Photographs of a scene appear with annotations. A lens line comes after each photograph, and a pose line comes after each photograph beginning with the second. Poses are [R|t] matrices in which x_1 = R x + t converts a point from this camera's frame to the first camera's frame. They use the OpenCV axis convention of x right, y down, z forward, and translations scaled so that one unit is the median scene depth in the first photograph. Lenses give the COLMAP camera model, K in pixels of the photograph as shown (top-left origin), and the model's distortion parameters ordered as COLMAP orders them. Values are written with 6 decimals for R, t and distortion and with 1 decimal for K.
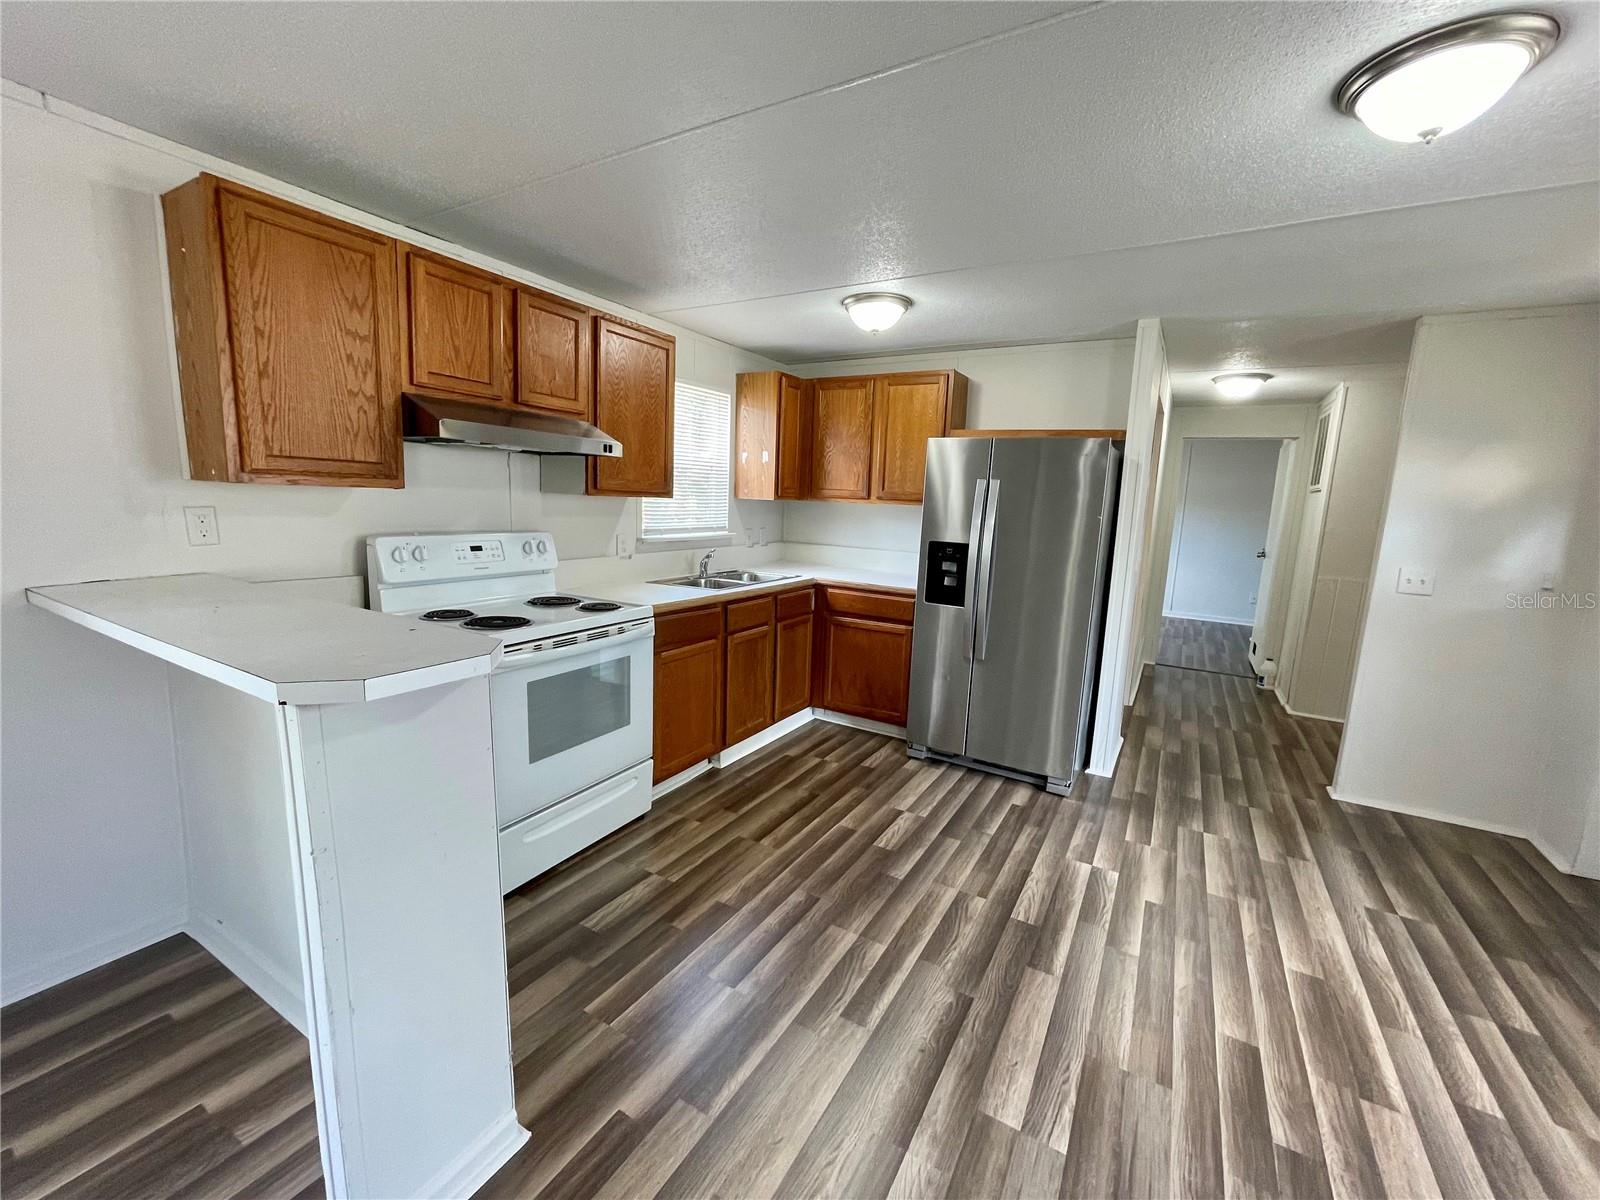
lens RADIAL K [[648.6, 0, 792.7], [0, 648.6, 601.7], [0, 0, 1]] dist [-0.003548, -0.000567]
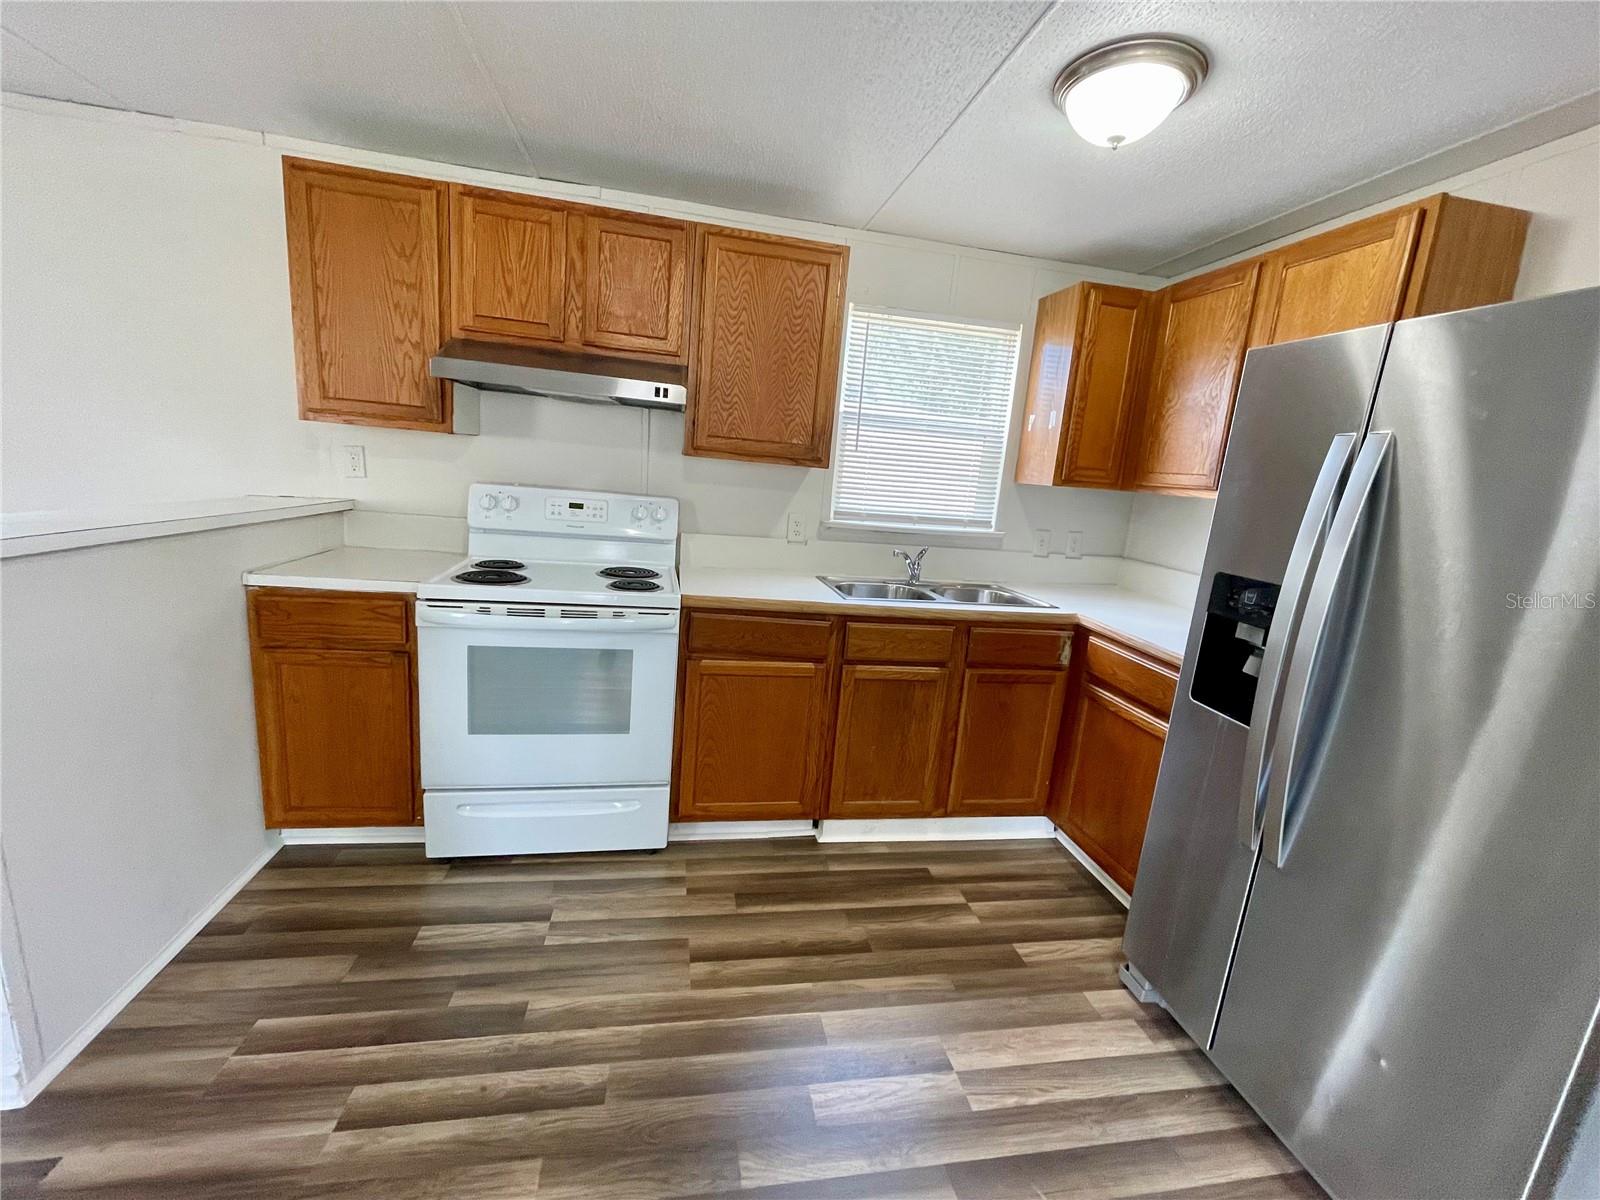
lens RADIAL K [[648.6, 0, 774.8], [0, 648.6, 597.3], [0, 0, 1]] dist [-0.003548, -0.000567]
pose [[0.661507, 0.171765, -0.730004, 0.369186], [-0.178097, 0.981551, 0.069566, -0.057421], [0.728485, 0.083993, 0.679894, 0.483729]]
